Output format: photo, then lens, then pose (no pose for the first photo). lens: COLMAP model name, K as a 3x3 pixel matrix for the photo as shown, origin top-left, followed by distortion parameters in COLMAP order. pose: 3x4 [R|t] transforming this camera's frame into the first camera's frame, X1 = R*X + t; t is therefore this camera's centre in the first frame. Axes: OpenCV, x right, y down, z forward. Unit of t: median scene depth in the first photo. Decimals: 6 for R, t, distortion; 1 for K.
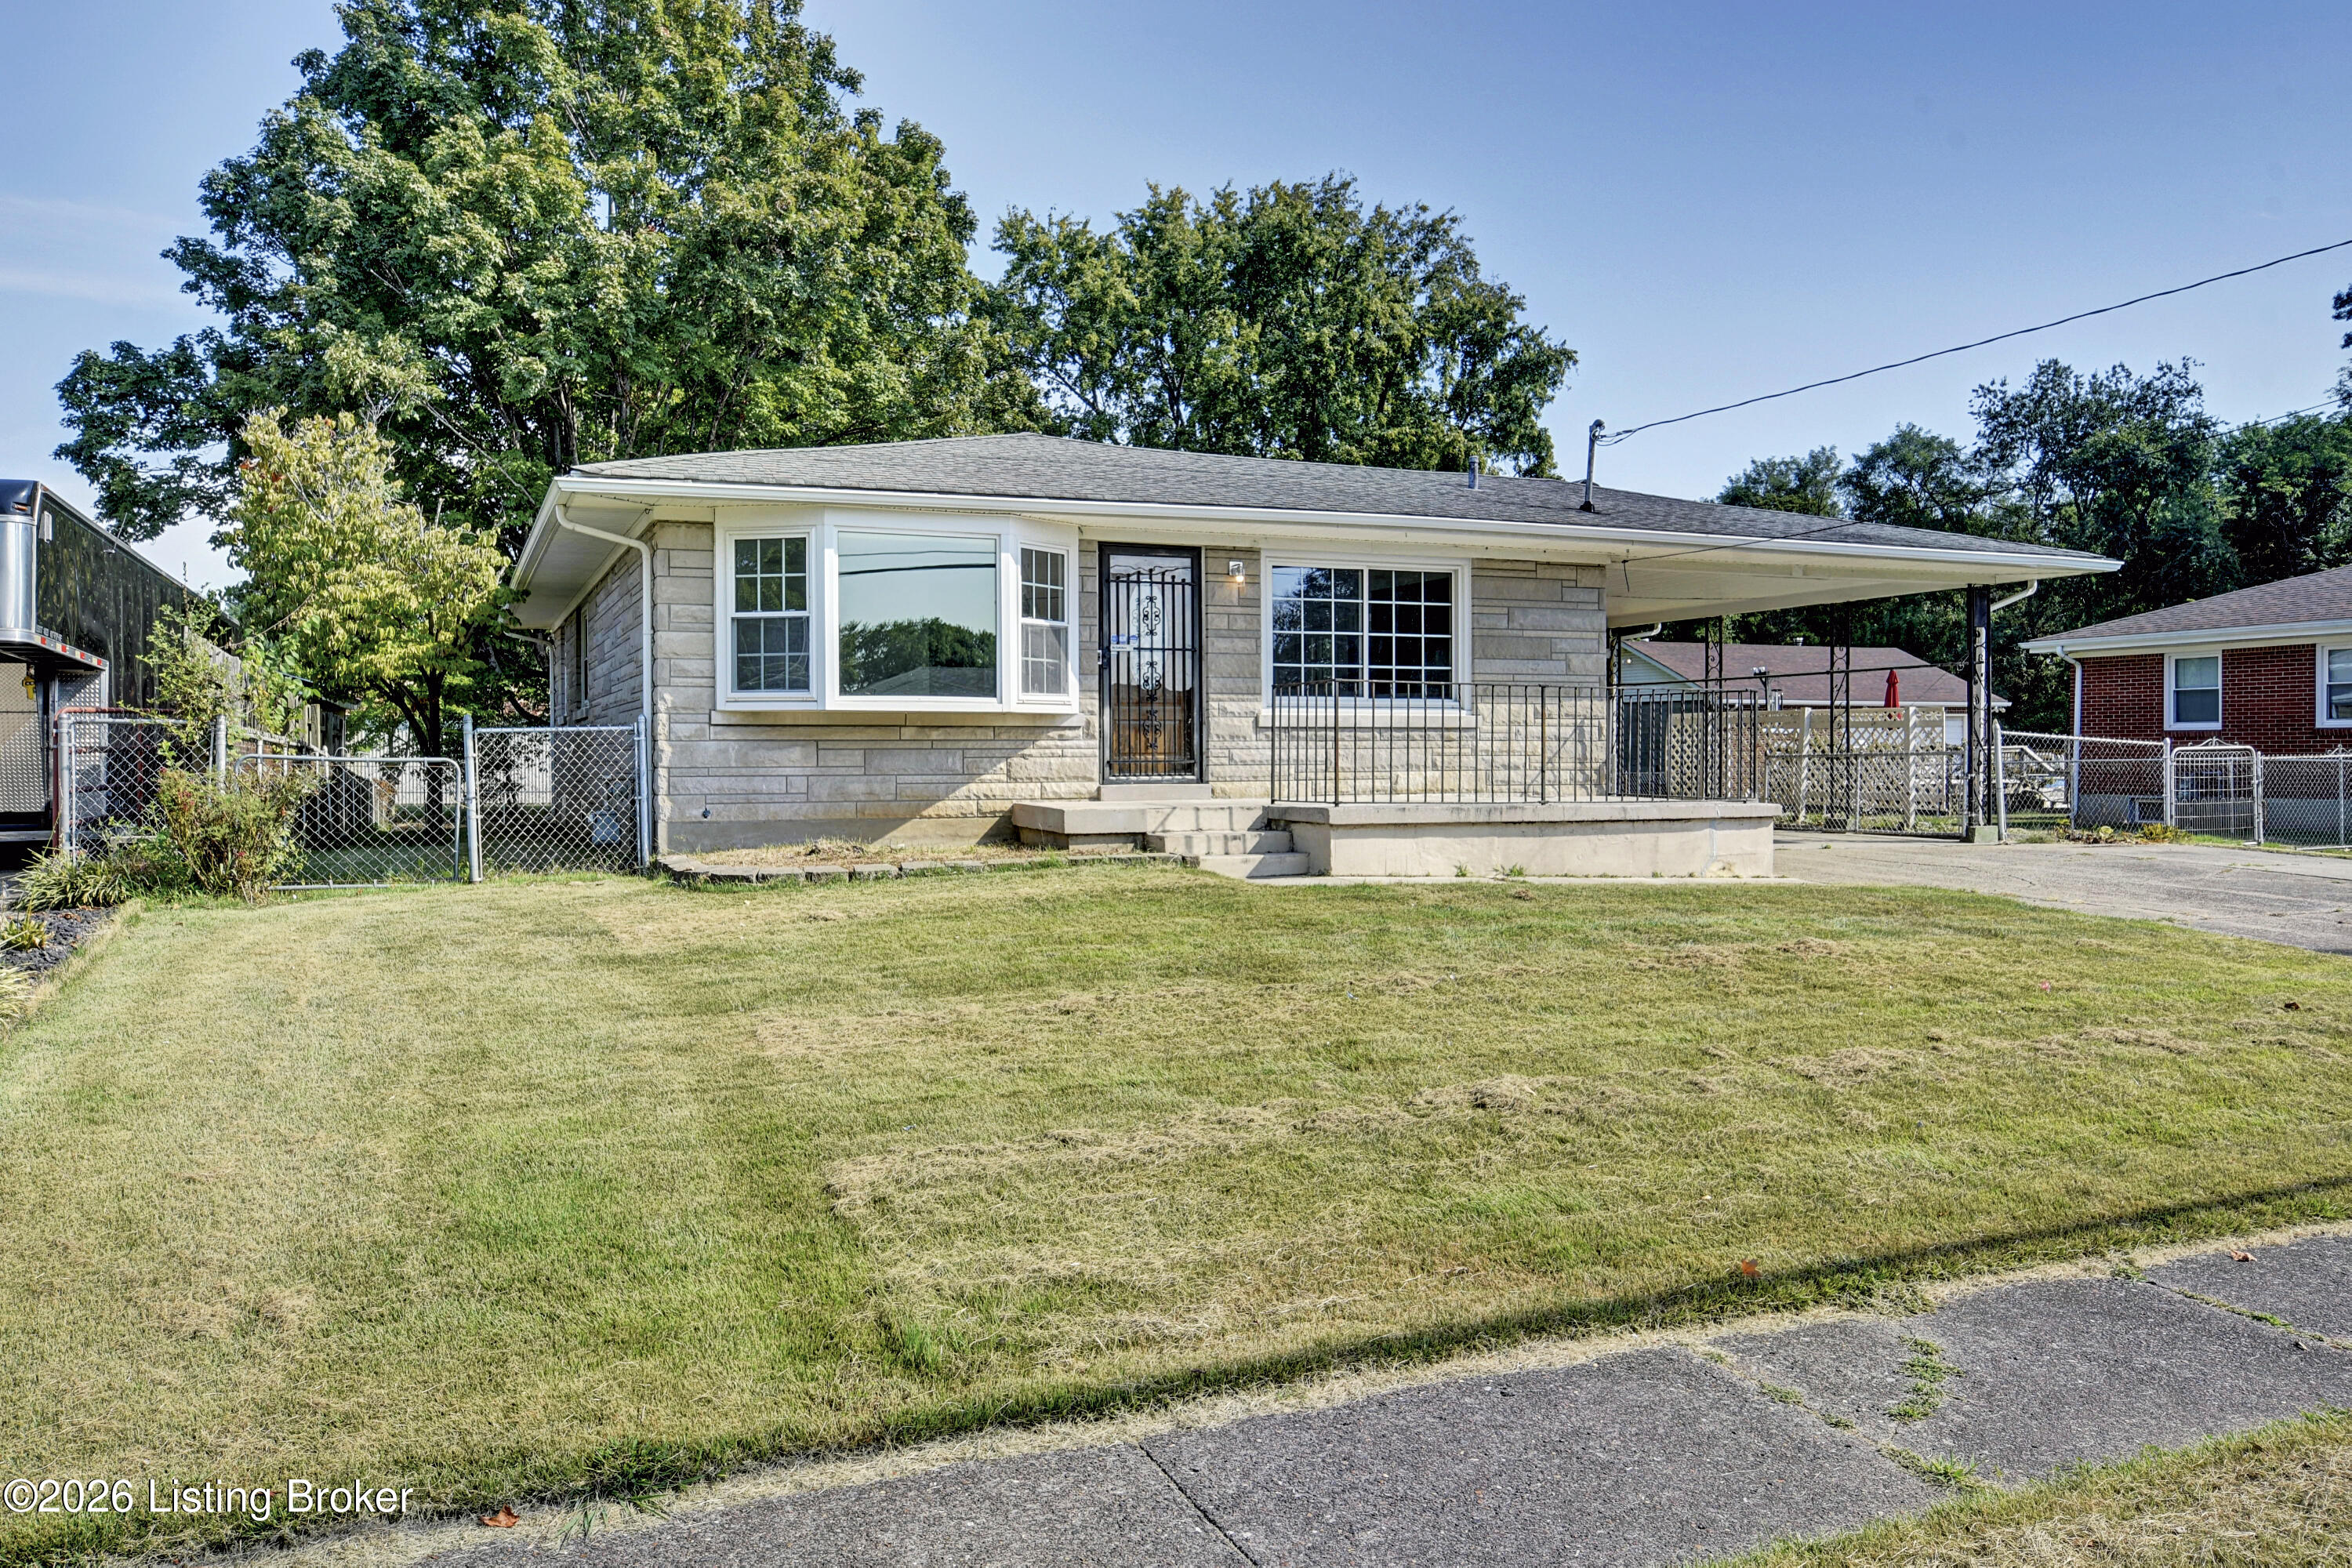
lens RADIAL K [[1723.5, 0, 1176.0], [0, 1723.5, 784.0], [0, 0, 1]] dist [-0.001002, -0.001197]
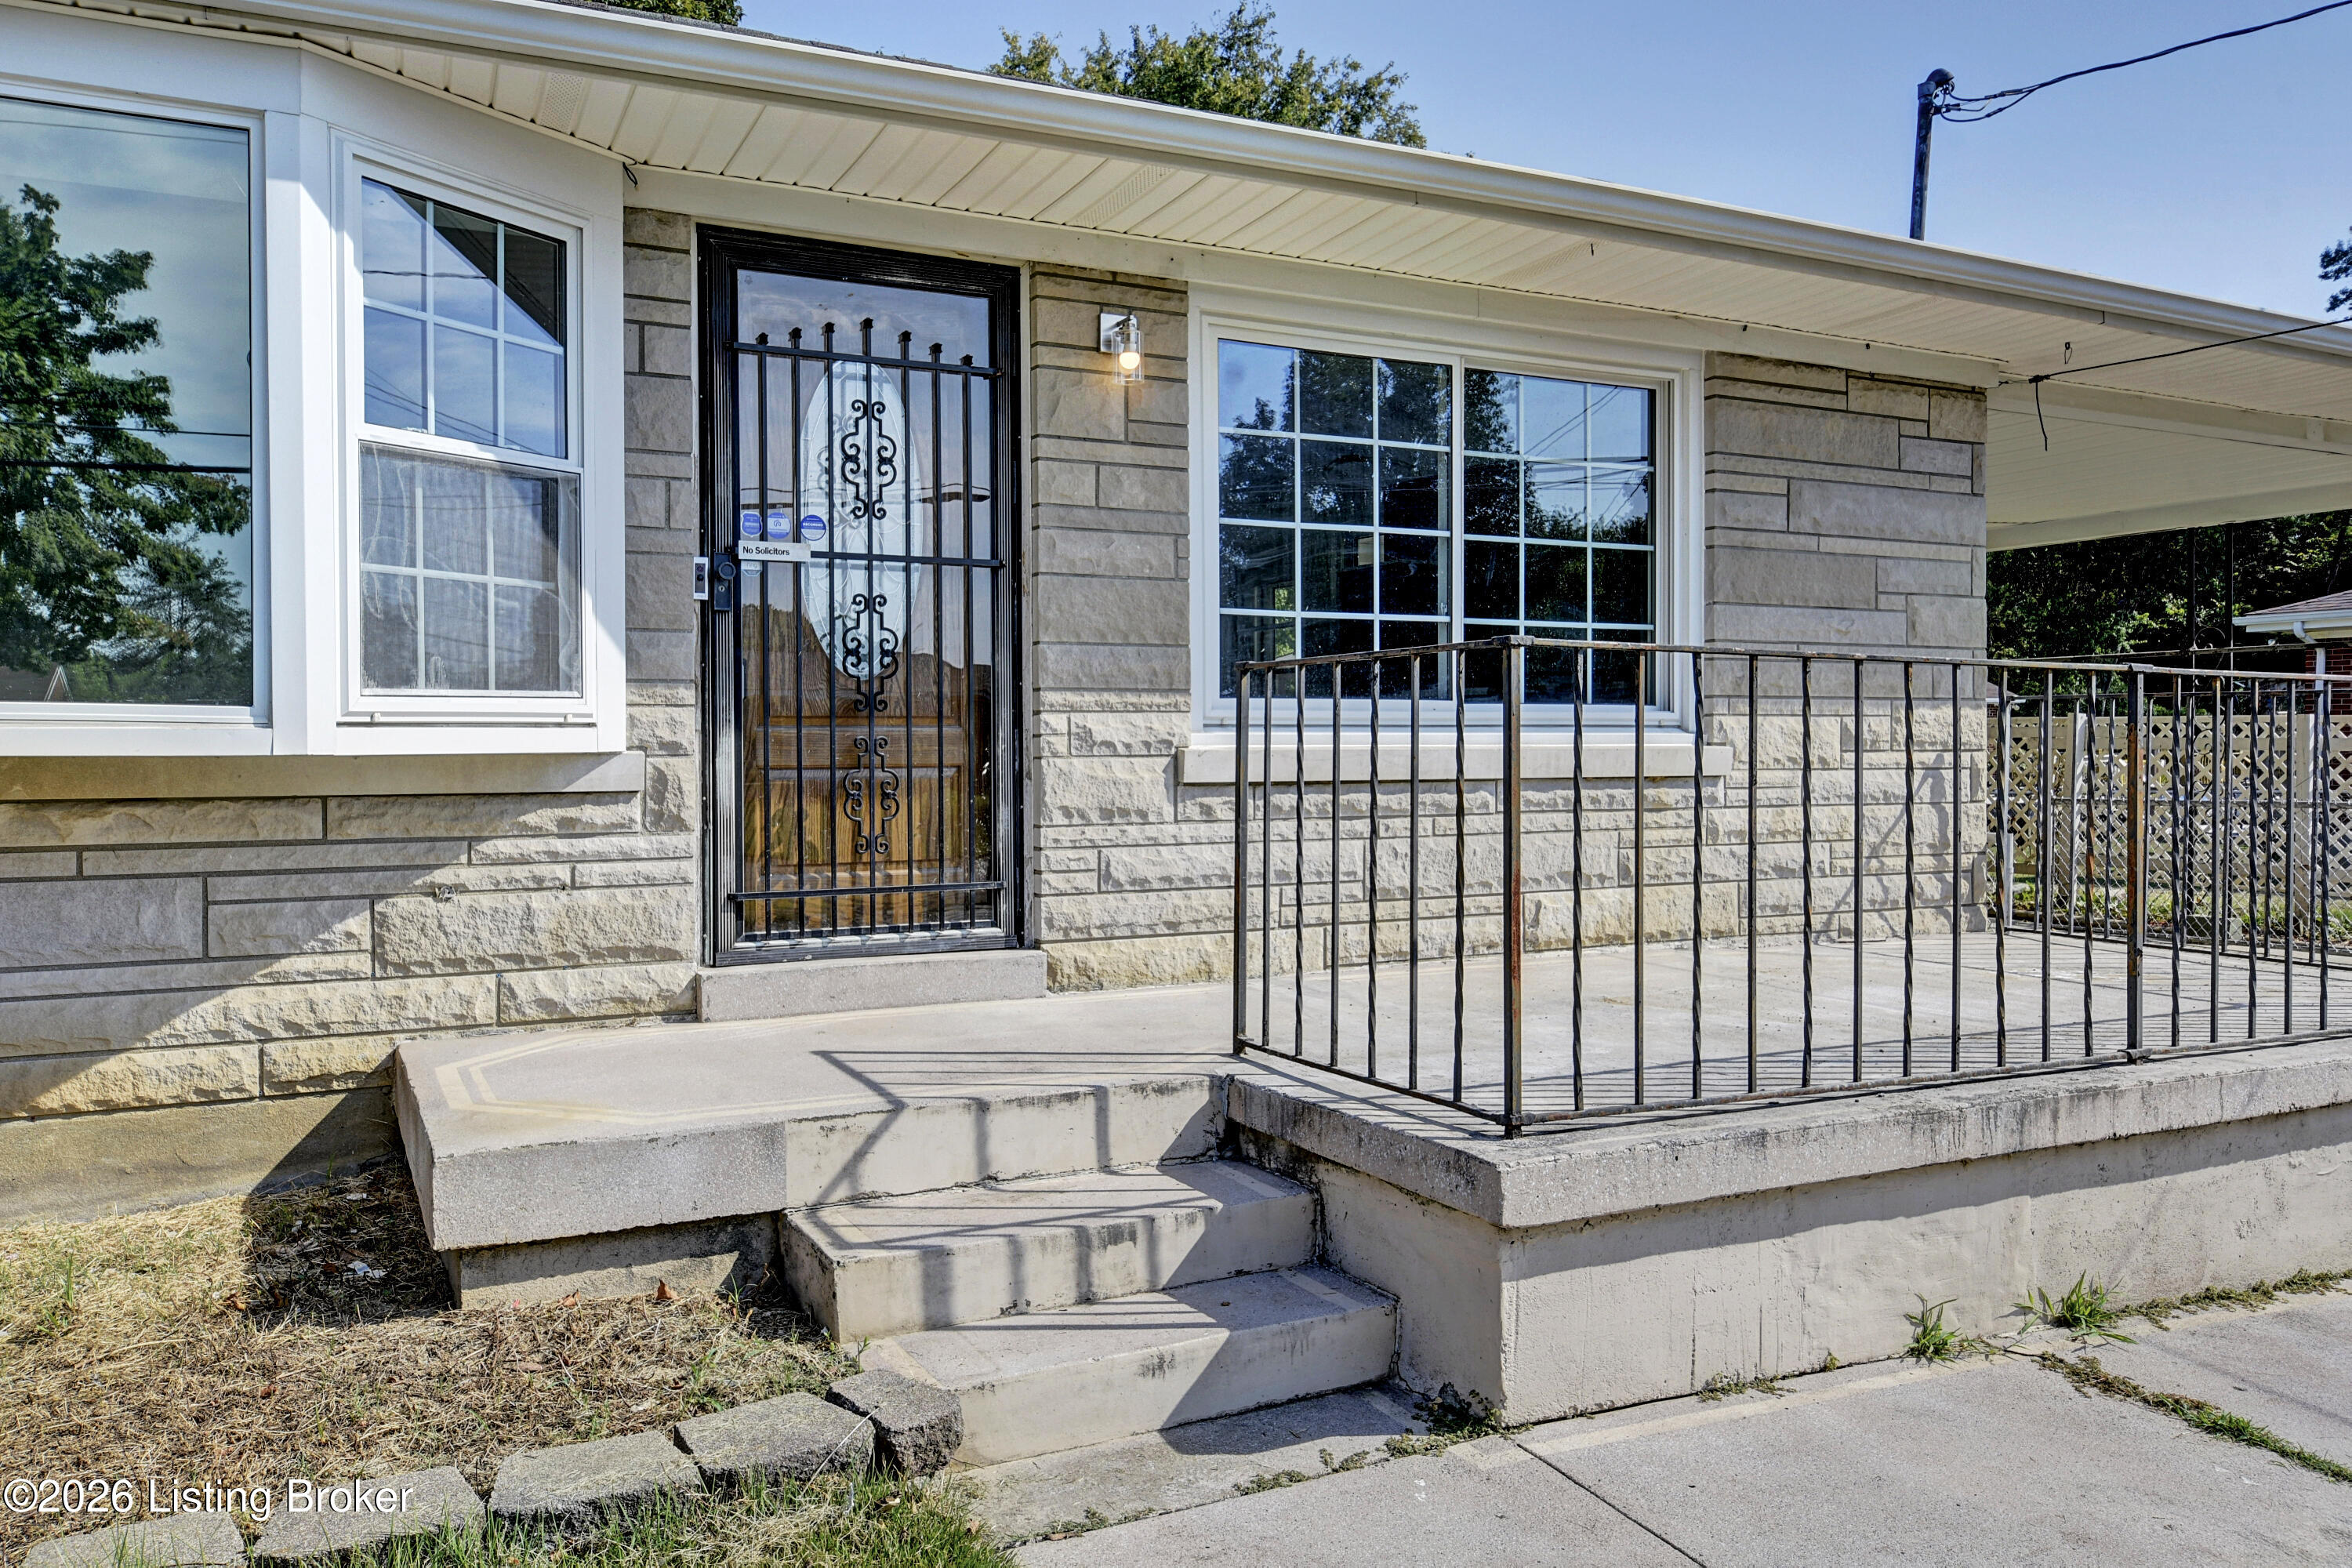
lens RADIAL K [[1723.5, 0, 1176.0], [0, 1723.5, 784.0], [0, 0, 1]] dist [-0.001002, -0.001197]
pose [[0.997541, -0.000993, 0.070084, 0.021952], [0.000633, 0.999986, 0.005159, -0.035312], [-0.070088, -0.005102, 0.997528, 0.652638]]
